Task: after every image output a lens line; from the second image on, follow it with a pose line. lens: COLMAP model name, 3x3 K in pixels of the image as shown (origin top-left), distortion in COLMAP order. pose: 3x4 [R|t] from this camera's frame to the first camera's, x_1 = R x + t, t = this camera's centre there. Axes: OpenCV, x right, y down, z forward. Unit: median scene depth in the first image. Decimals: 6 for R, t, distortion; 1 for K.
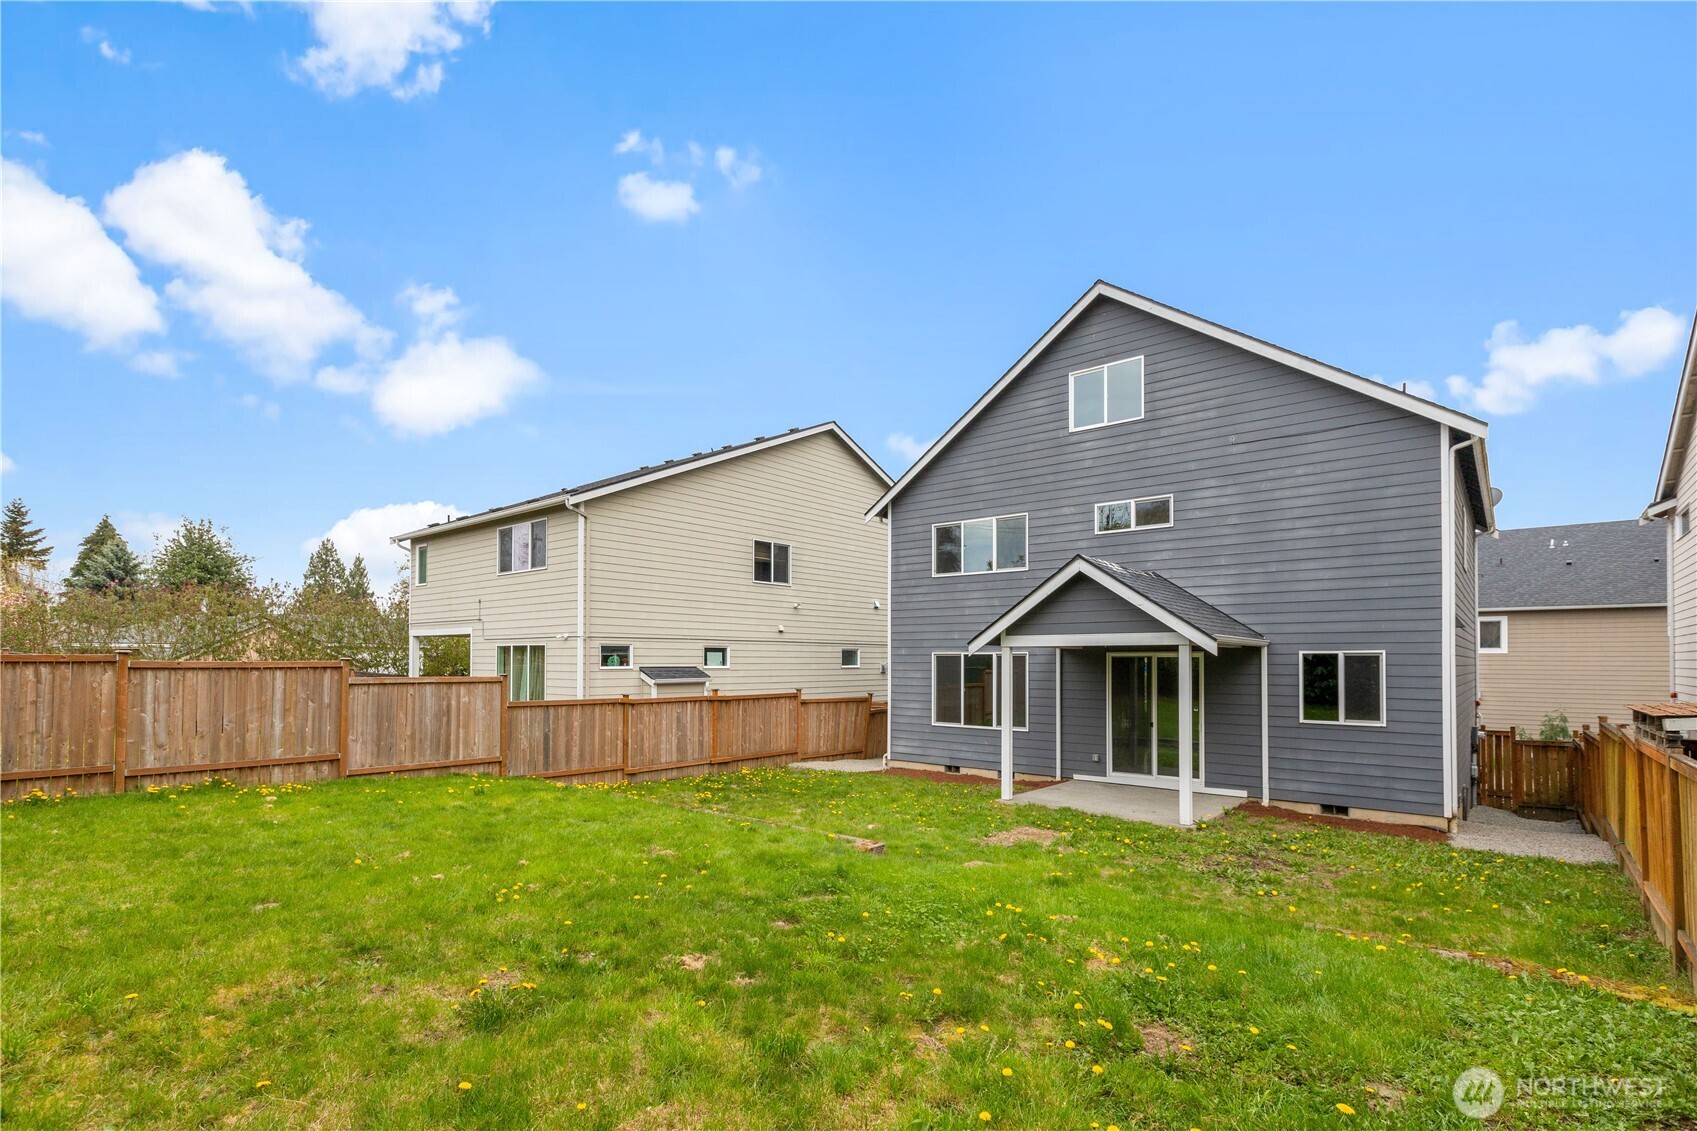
lens RADIAL K [[810.7, 0, 844.7], [0, 810.7, 646.1], [0, 0, 1]] dist [0.001153, 0.000455]
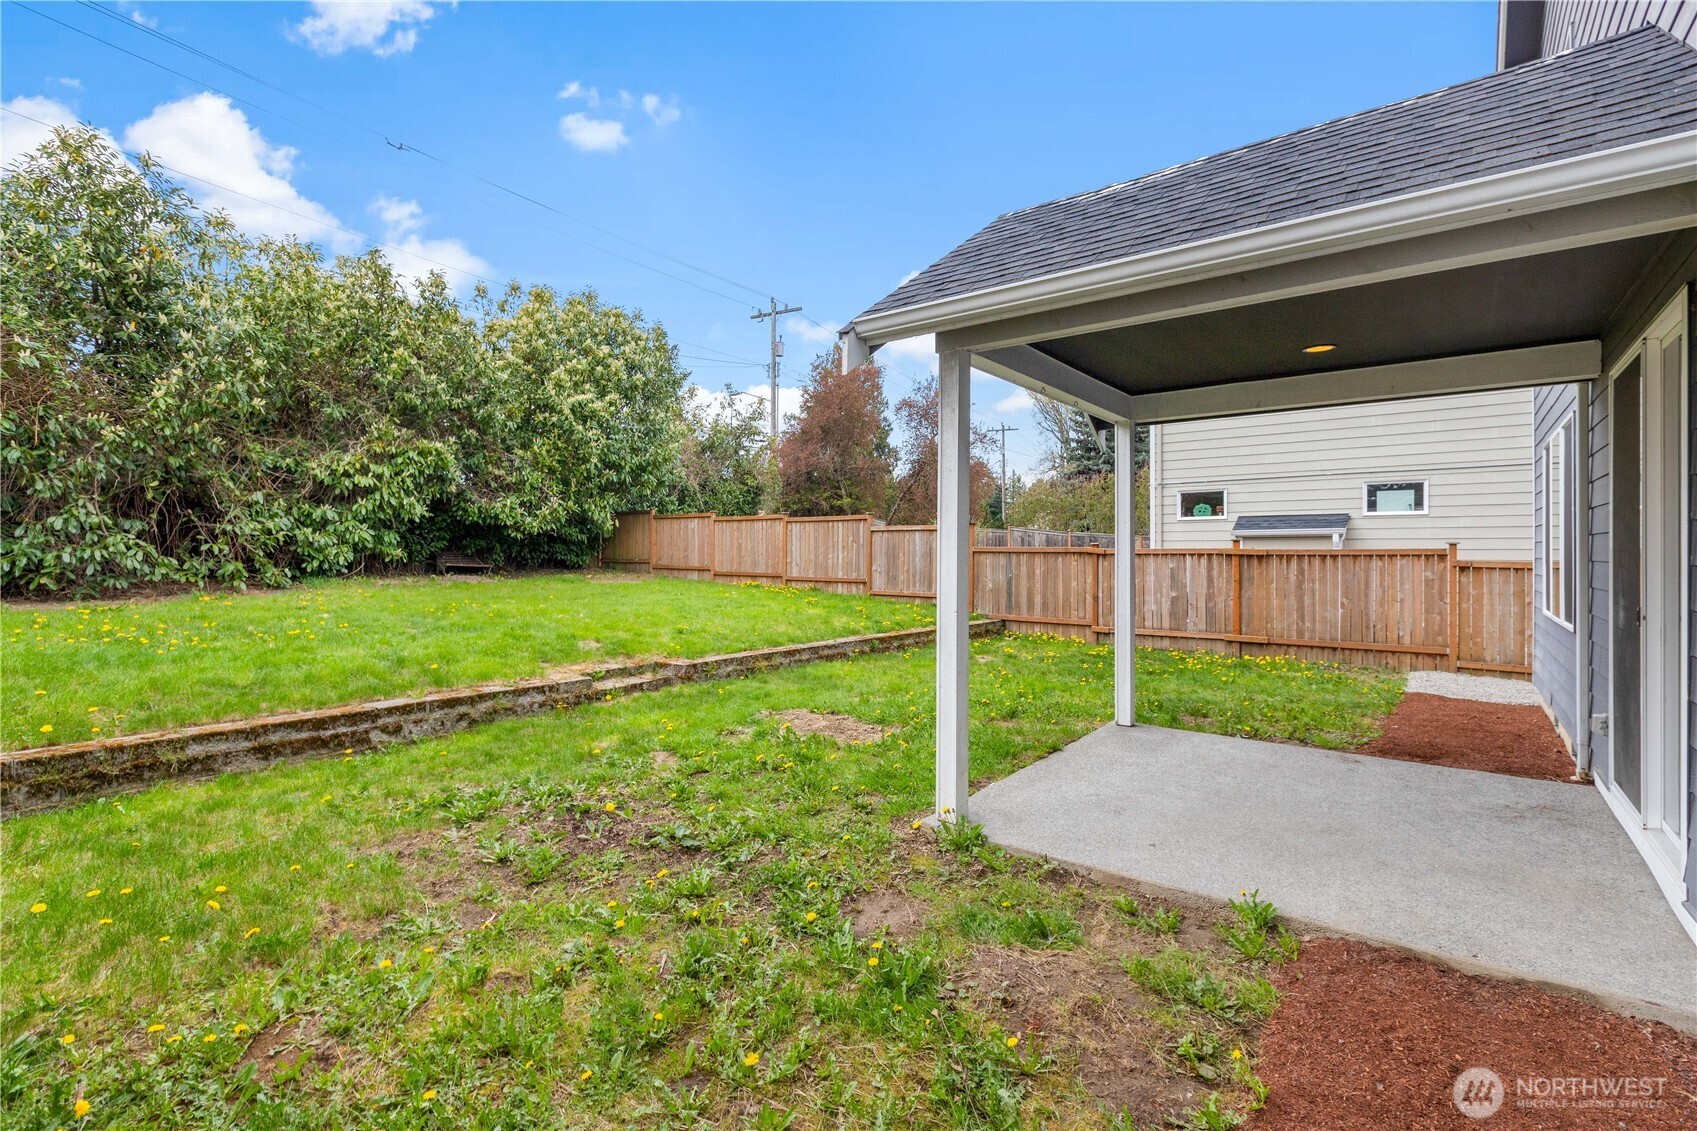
lens RADIAL K [[776.3, 0, 820.8], [0, 776.3, 558.4], [0, 0, 1]] dist [0.000369, 0.000133]
pose [[0.028672, 0.003659, -0.999582, 0.566720], [0.014530, 0.999886, 0.004077, 0.066301], [0.999483, -0.014641, 0.028616, 0.652291]]
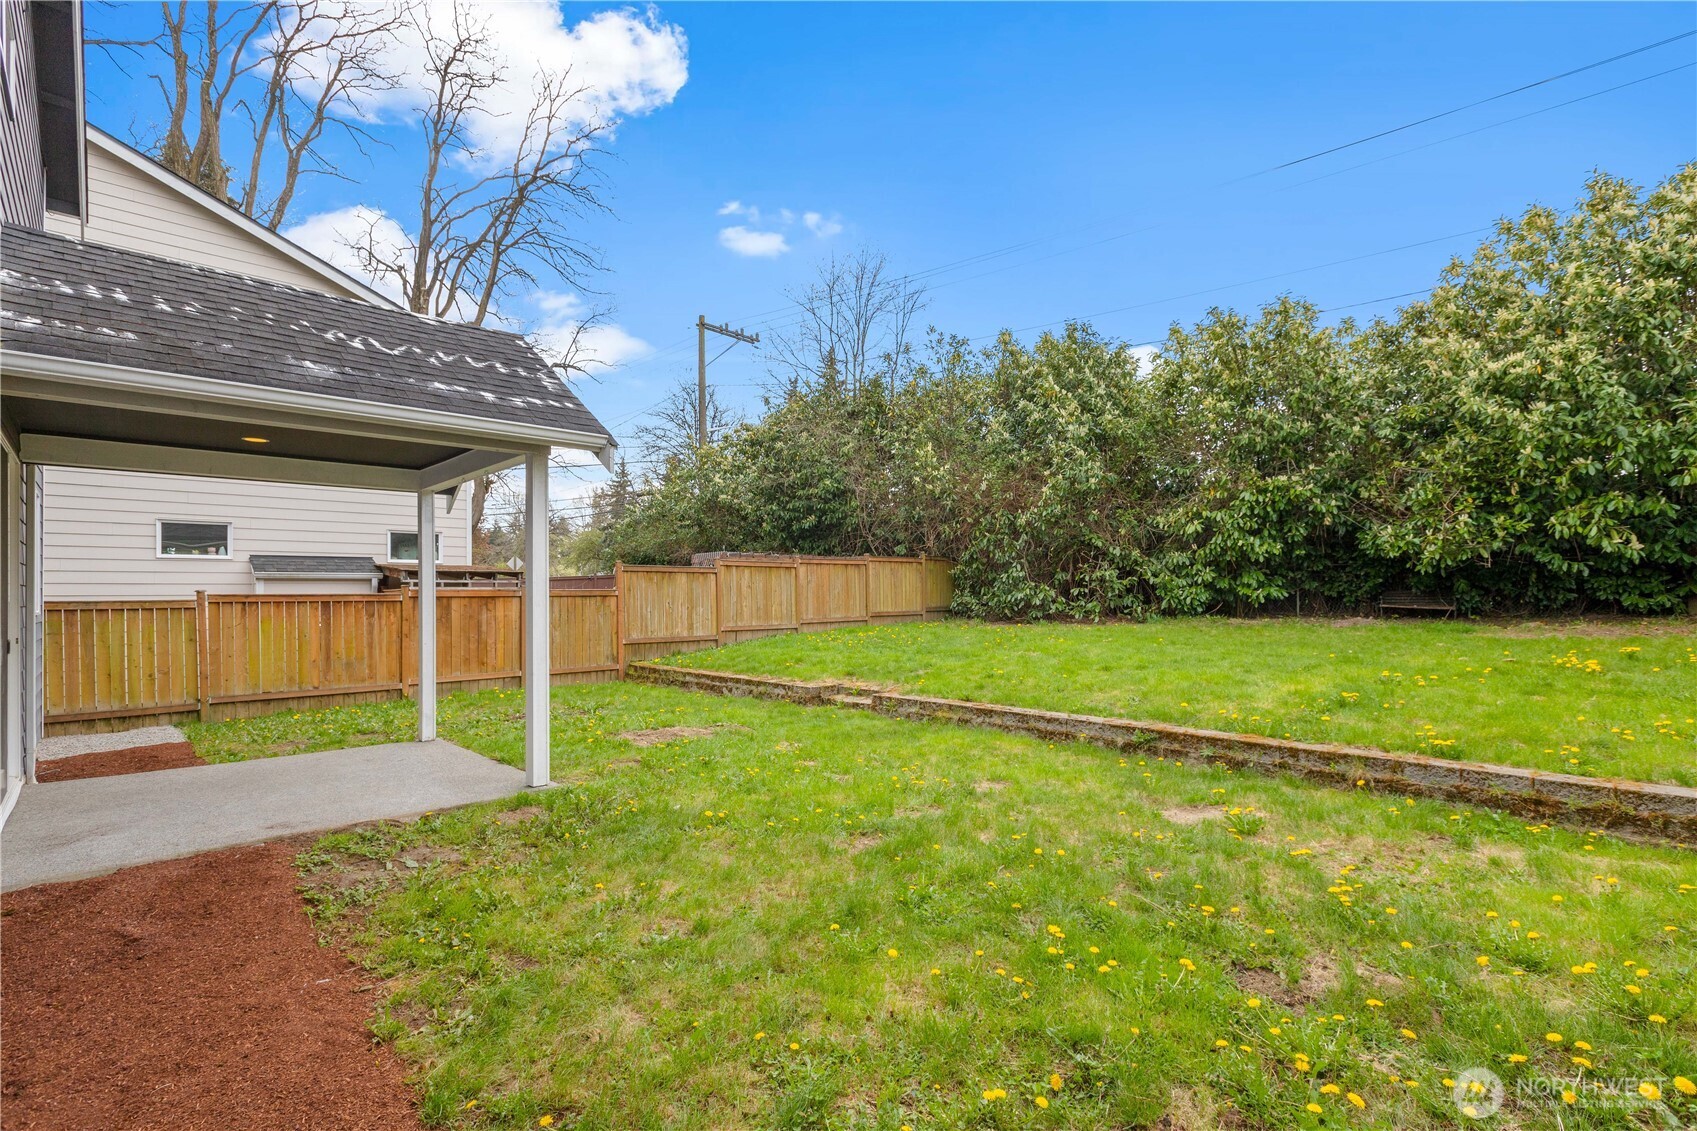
lens RADIAL K [[789.1, 0, 848.8], [0, 789.1, 615.7], [0, 0, 1]] dist [0.000553, 0.000636]
pose [[-0.994989, 0.001477, 0.099976, -0.012547], [0.002444, 0.999951, 0.009557, 0.073090], [-0.099957, 0.009753, -0.994944, 1.183063]]
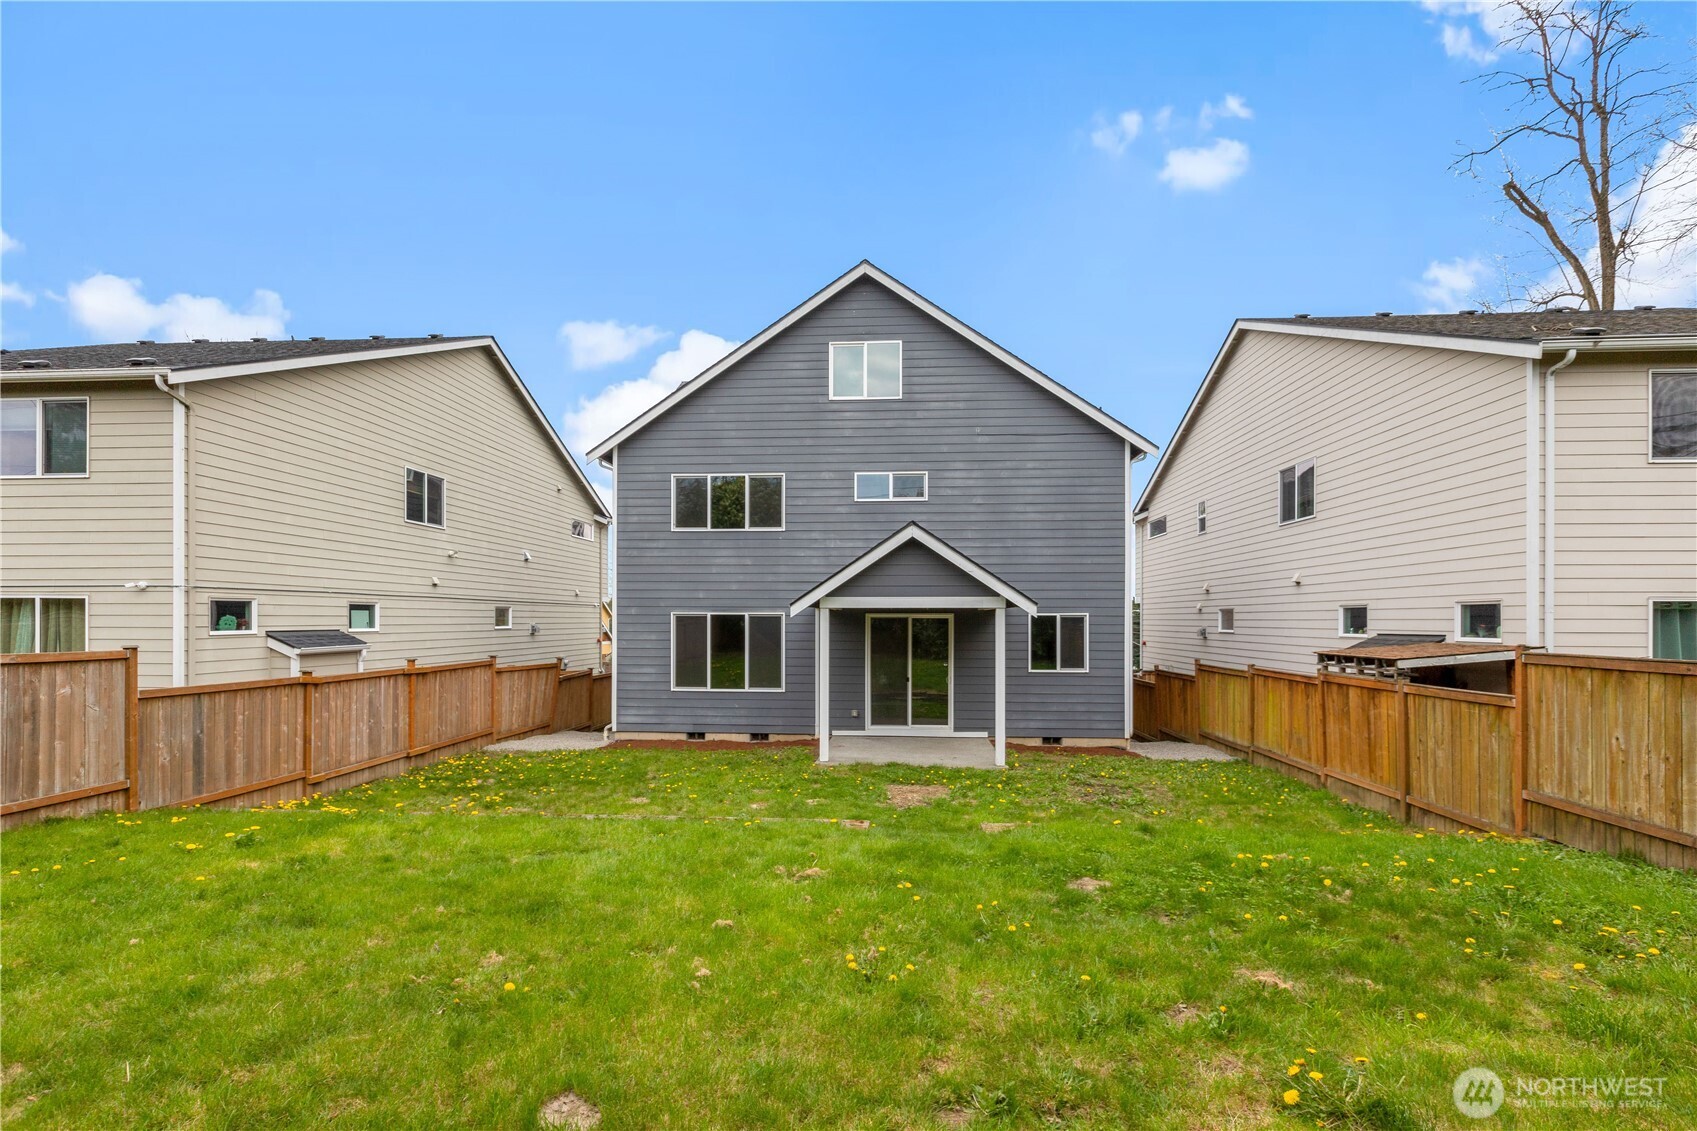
lens RADIAL K [[789.1, 0, 848.8], [0, 789.1, 615.7], [0, 0, 1]] dist [0.000553, 0.000636]
pose [[0.804423, 0.001568, 0.594055, -0.290770], [-0.010281, 0.999883, 0.011283, -0.000645], [-0.593968, -0.015184, 0.804345, 0.168964]]
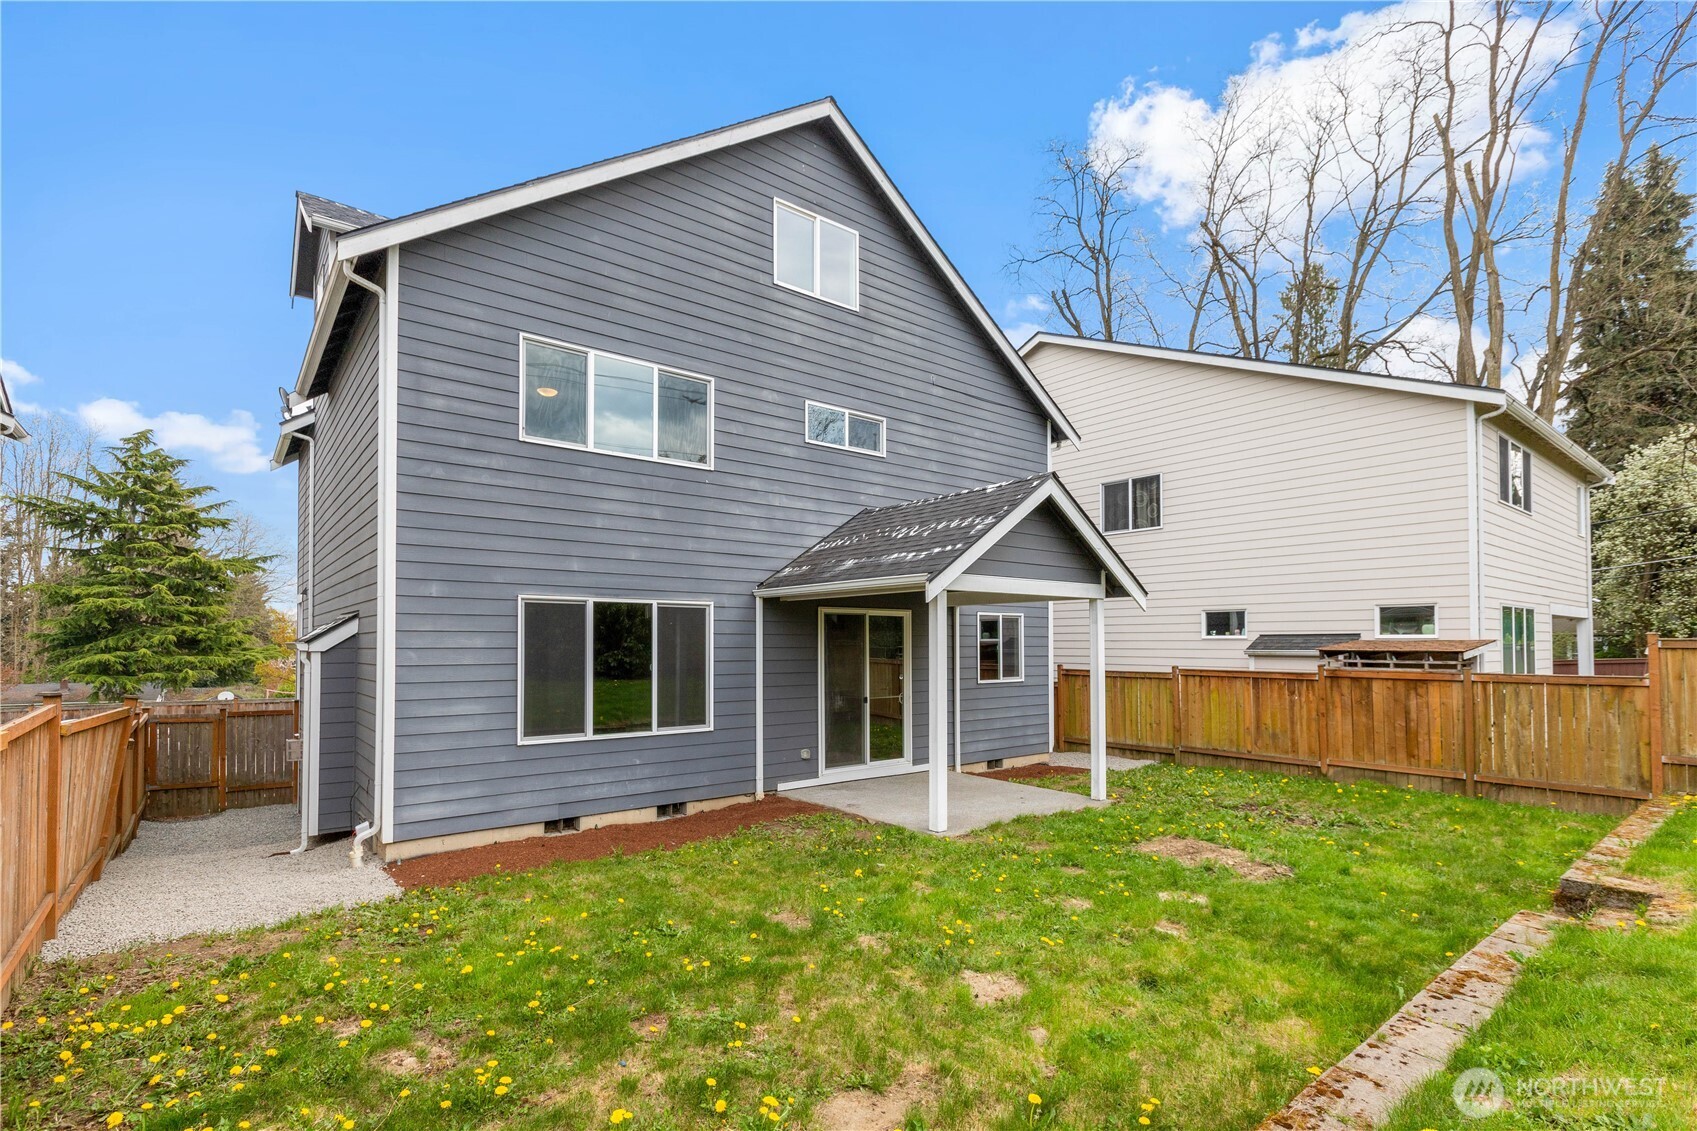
lens RADIAL K [[780.1, 0, 839.9], [0, 780.1, 624.8], [0, 0, 1]] dist [-0.001335, 0.000047]
pose [[0.198007, 0.019725, 0.980002, -0.340138], [-0.017548, 0.999709, -0.016576, 0.032952], [-0.980044, -0.013915, 0.198295, 0.789281]]
